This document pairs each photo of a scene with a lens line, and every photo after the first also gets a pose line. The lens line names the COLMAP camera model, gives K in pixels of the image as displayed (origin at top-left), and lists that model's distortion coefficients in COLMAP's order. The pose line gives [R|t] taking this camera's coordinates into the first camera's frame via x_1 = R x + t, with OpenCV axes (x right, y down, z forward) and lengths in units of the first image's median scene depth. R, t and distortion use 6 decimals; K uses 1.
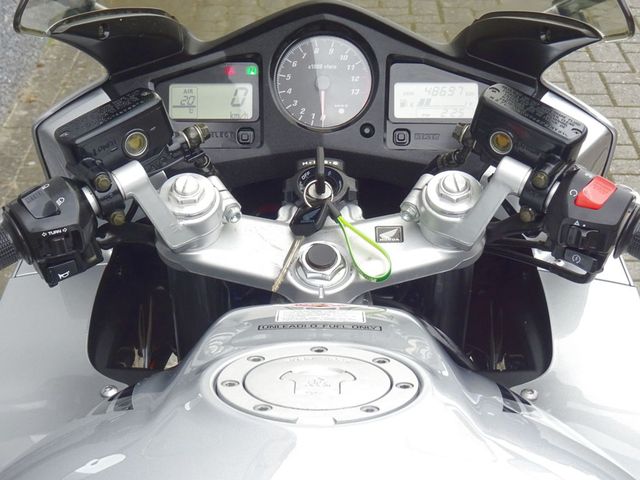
lens RADIAL K [[1618.4, 0, 321.2], [0, 1618.4, 239.9], [0, 0, 1]] dist [0.003554, 0.000000]
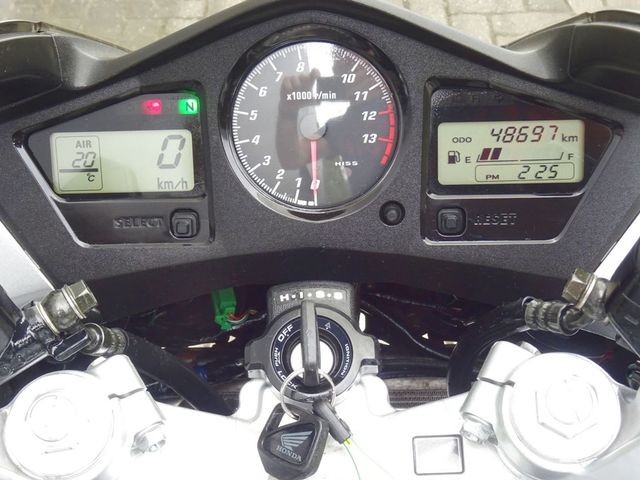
lens RADIAL K [[1067.9, 0, 317.1], [0, 1067.9, 240.7], [0, 0, 1]] dist [-0.016903, 0.000000]
pose [[0.999418, -0.026040, -0.022039, 0.009718], [0.030983, 0.963226, 0.266899, -0.159077], [0.014278, -0.267426, 0.963472, 0.623719]]
